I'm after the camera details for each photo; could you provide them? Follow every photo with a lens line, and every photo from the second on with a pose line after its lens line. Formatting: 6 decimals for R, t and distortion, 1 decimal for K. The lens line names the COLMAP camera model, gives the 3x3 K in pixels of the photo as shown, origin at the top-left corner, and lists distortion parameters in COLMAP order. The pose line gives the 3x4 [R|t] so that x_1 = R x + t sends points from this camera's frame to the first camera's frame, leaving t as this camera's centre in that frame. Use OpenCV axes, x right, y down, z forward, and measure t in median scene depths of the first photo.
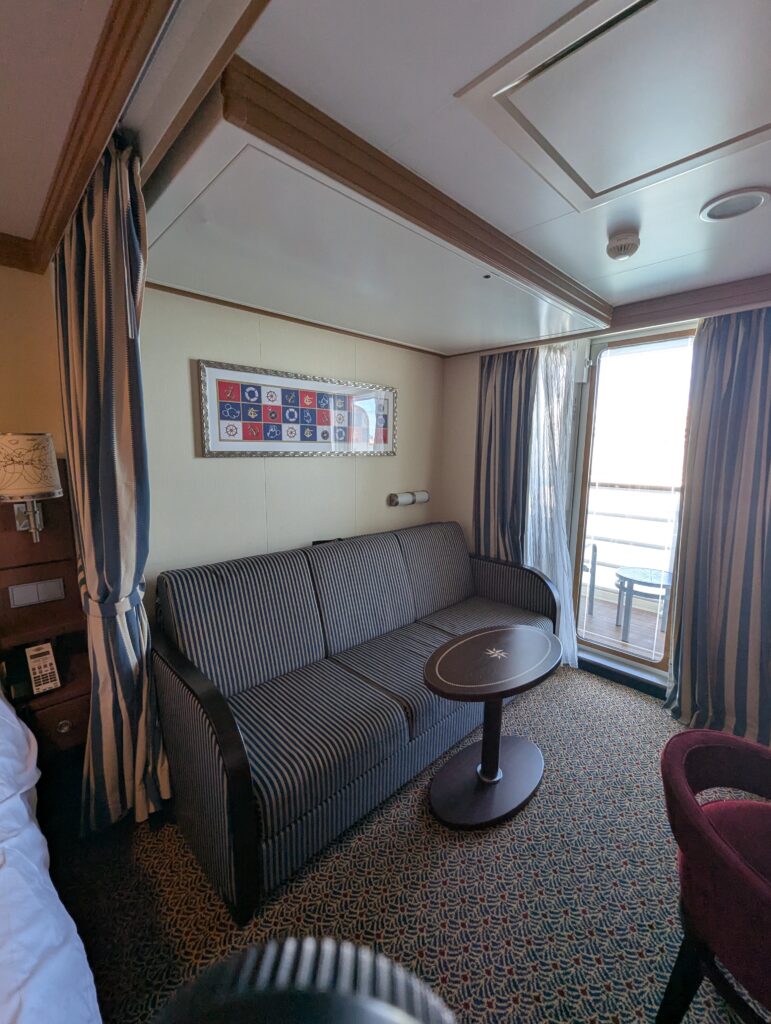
lens RADIAL K [[418.7, 0, 385.5], [0, 418.7, 512.0], [0, 0, 1]] dist [-0.002055, -0.000895]
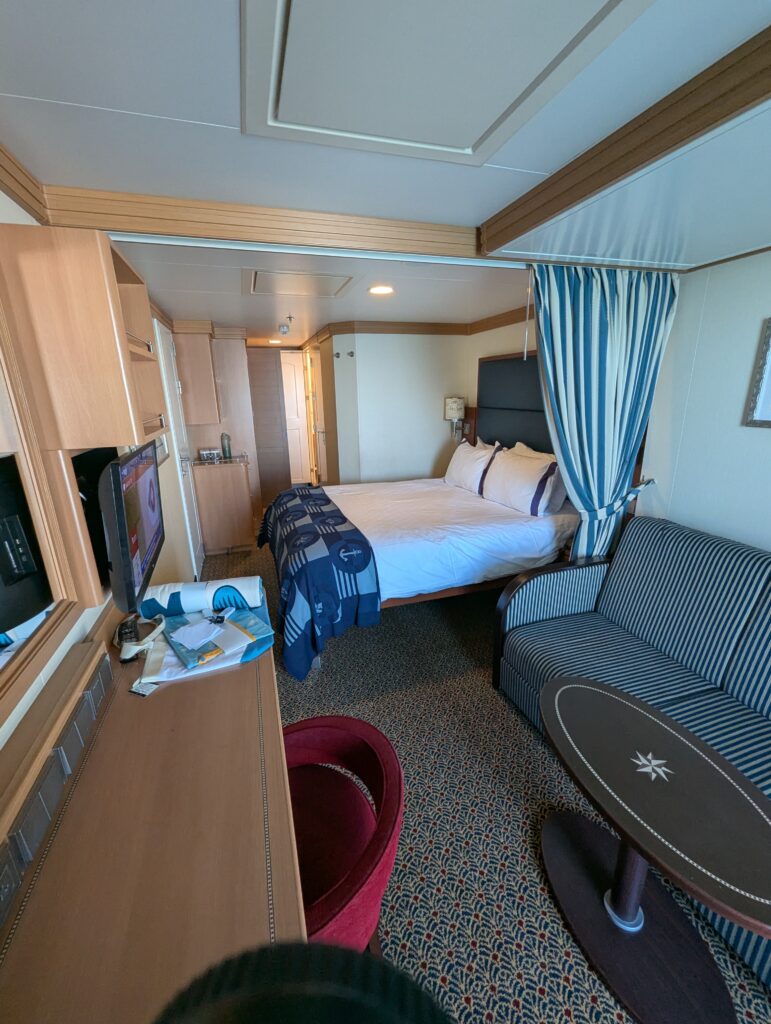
lens RADIAL K [[418.7, 0, 385.5], [0, 418.7, 512.0], [0, 0, 1]] dist [-0.002055, -0.000895]
pose [[-0.427436, 0.253063, -0.867904, 1.109791], [-0.125448, 0.934132, 0.334156, -0.231638], [0.895299, 0.251707, -0.367535, 0.953169]]
